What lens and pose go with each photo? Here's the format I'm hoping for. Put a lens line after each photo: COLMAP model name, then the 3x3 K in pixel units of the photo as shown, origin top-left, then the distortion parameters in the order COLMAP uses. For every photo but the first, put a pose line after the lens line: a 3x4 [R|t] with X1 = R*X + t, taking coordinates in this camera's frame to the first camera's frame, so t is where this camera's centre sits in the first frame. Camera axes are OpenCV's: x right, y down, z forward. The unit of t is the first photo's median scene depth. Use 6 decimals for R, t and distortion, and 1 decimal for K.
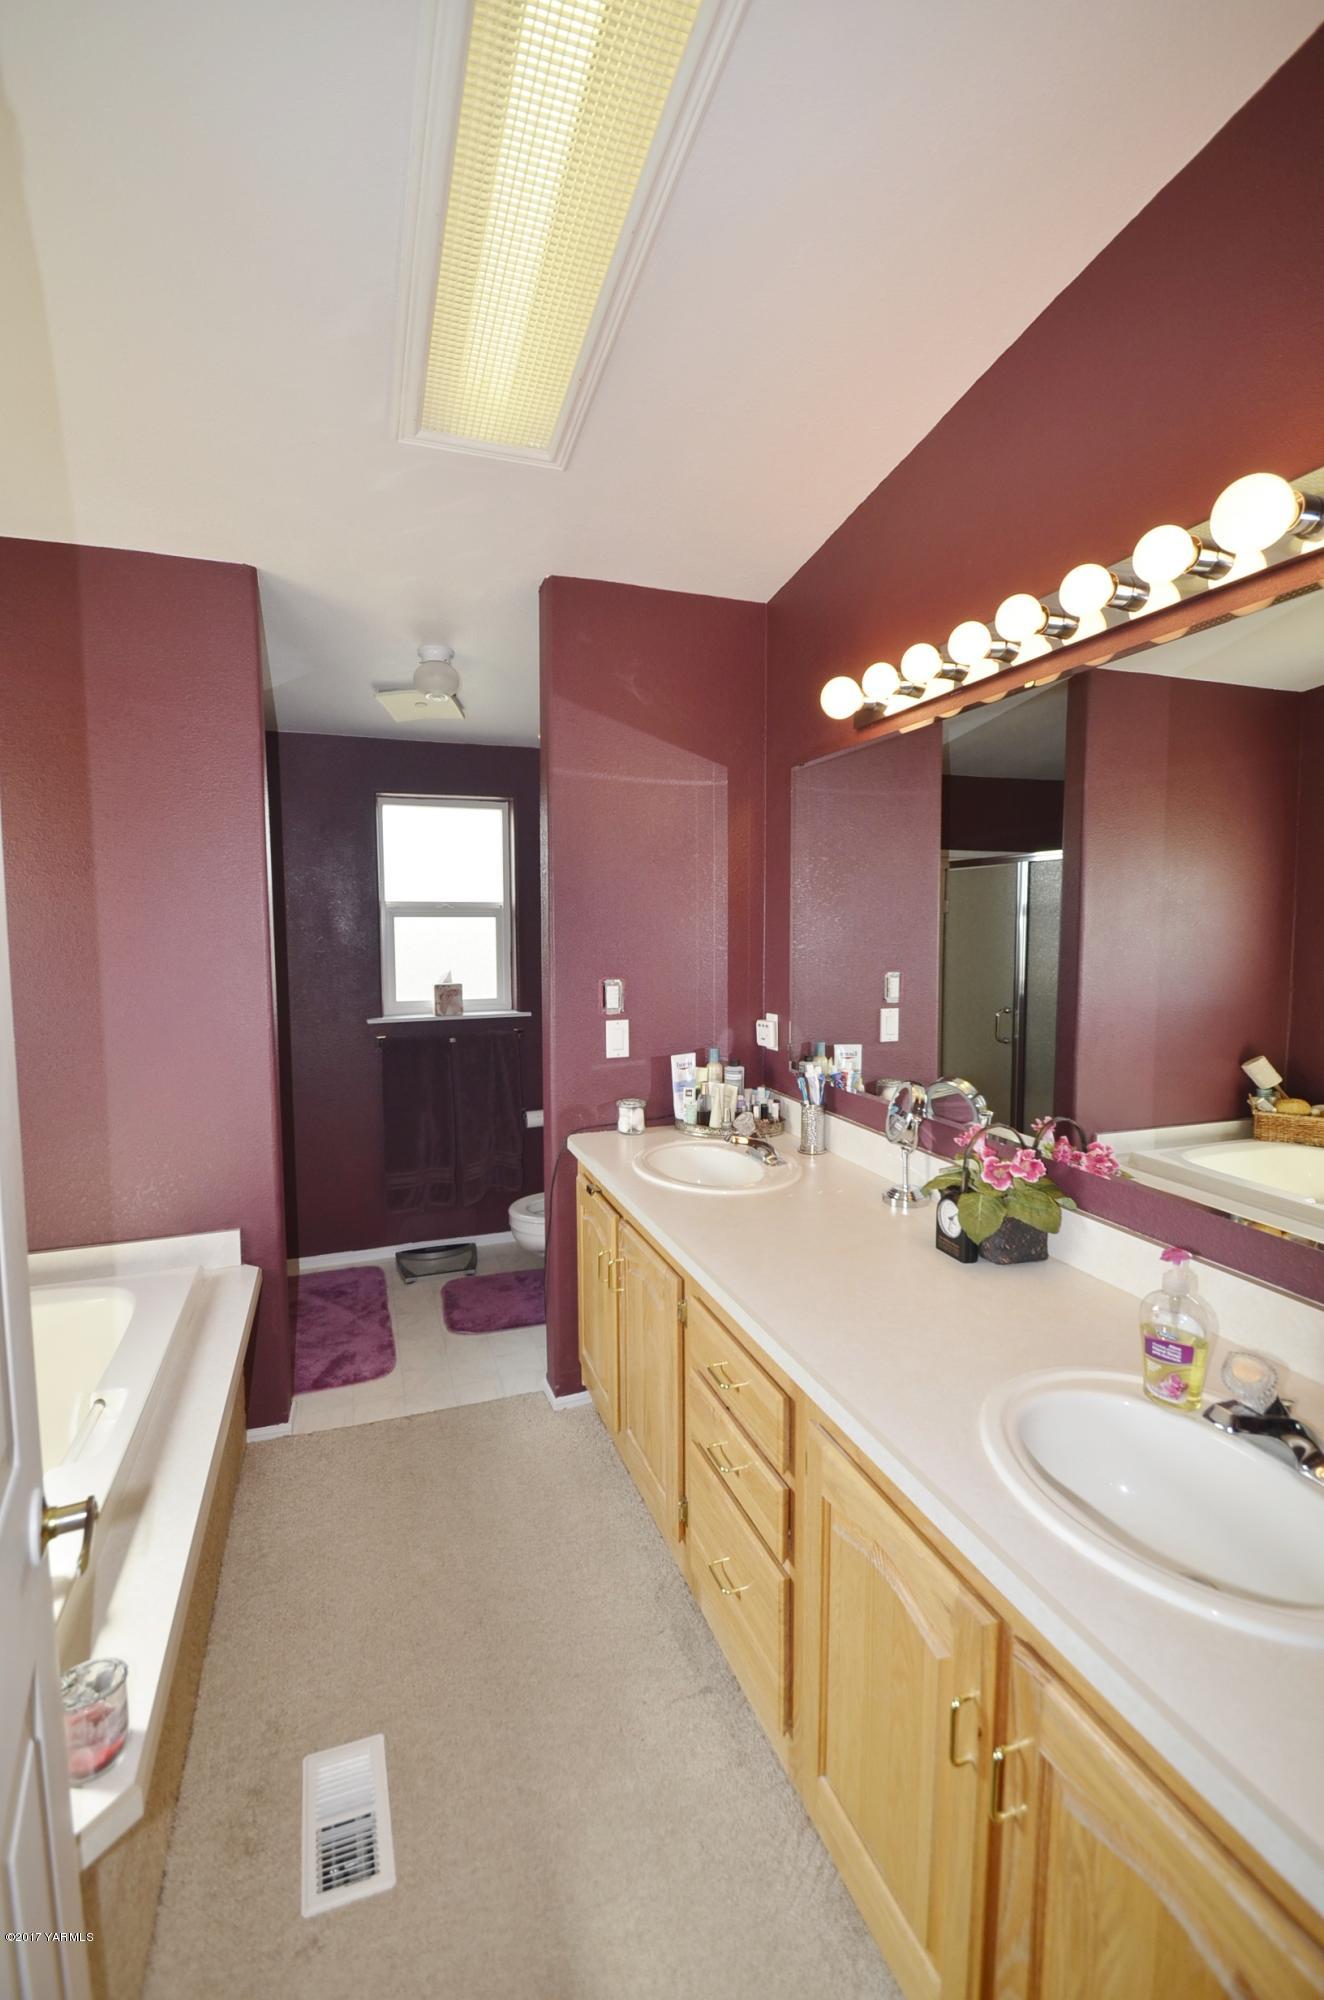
lens RADIAL K [[868.9, 0, 657.2], [0, 868.9, 996.1], [0, 0, 1]] dist [0.004160, -0.010688]
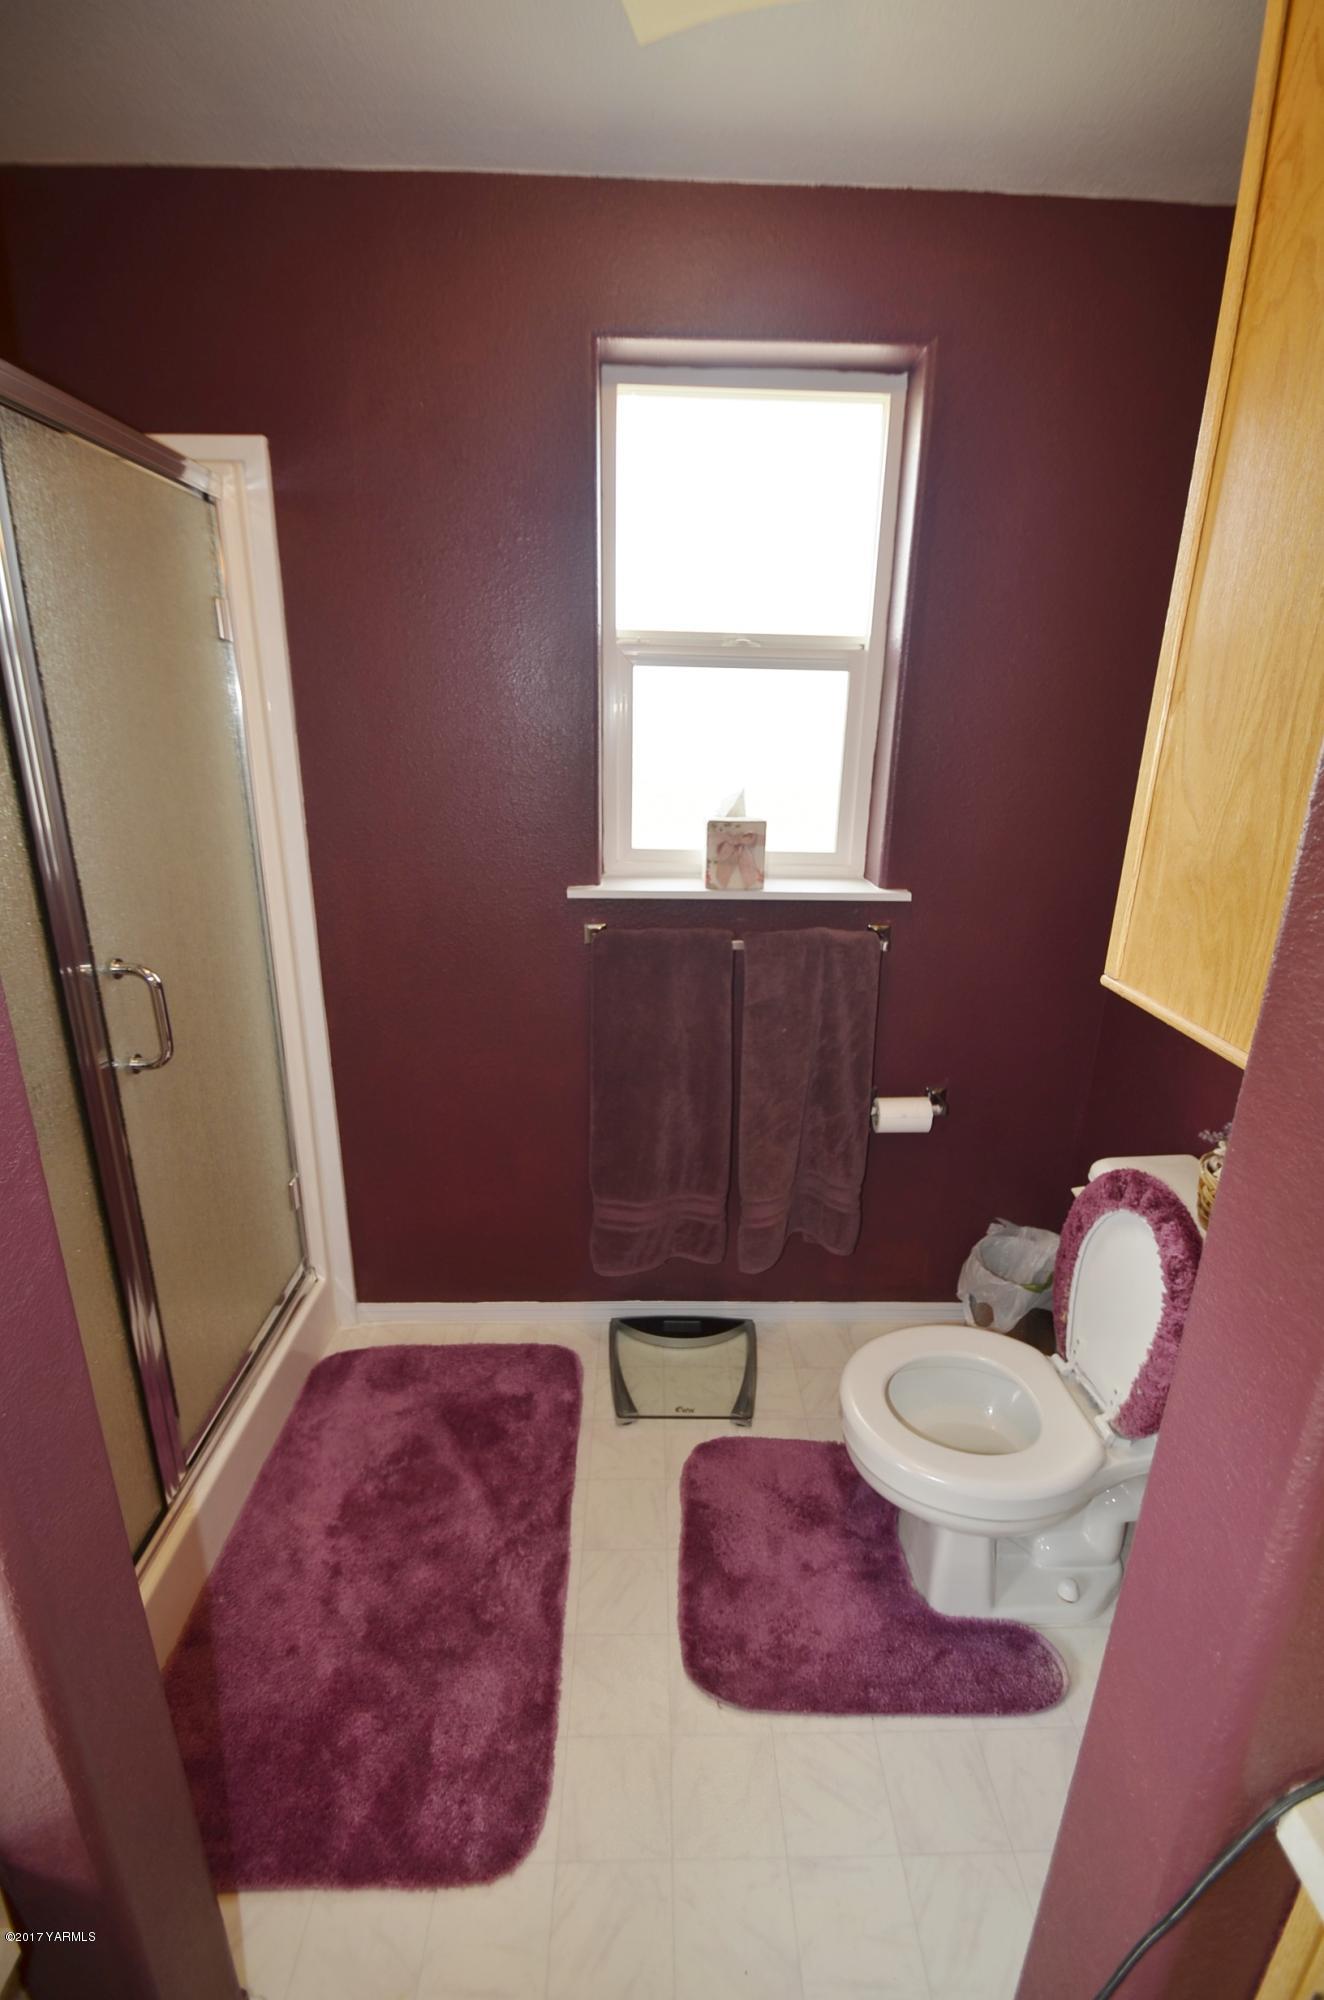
lens RADIAL K [[868.9, 0, 671.4], [0, 868.9, 991.7], [0, 0, 1]] dist [0.004160, -0.010688]
pose [[0.952402, 0.114958, -0.282337, -0.135020], [-0.049491, 0.972192, 0.228897, -0.029501], [0.300800, -0.204029, 0.931607, 0.549947]]
